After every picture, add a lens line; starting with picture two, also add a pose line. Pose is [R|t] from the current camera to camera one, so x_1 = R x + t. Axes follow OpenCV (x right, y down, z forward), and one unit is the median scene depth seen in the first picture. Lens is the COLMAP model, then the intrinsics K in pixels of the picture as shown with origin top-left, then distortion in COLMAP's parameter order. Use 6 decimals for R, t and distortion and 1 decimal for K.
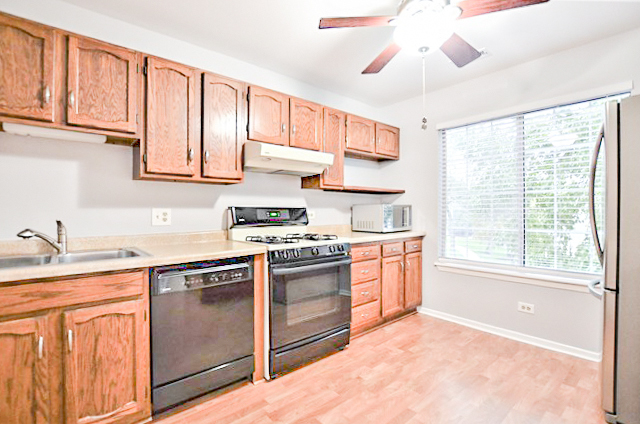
lens RADIAL K [[299.1, 0, 308.9], [0, 299.1, 208.0], [0, 0, 1]] dist [-0.018268, -0.000156]
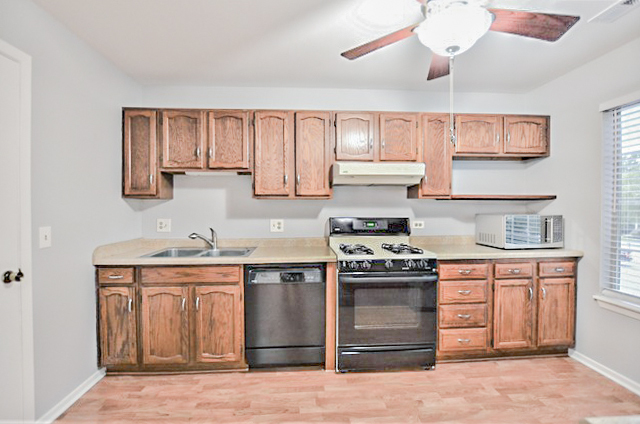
lens RADIAL K [[284.4, 0, 315.1], [0, 284.4, 211.0], [0, 0, 1]] dist [-0.016196, 0.000271]
pose [[0.808980, 0.005207, -0.587813, 0.380634], [0.005674, 0.999845, 0.016665, -0.054285], [0.587809, -0.016817, 0.808825, 0.067500]]
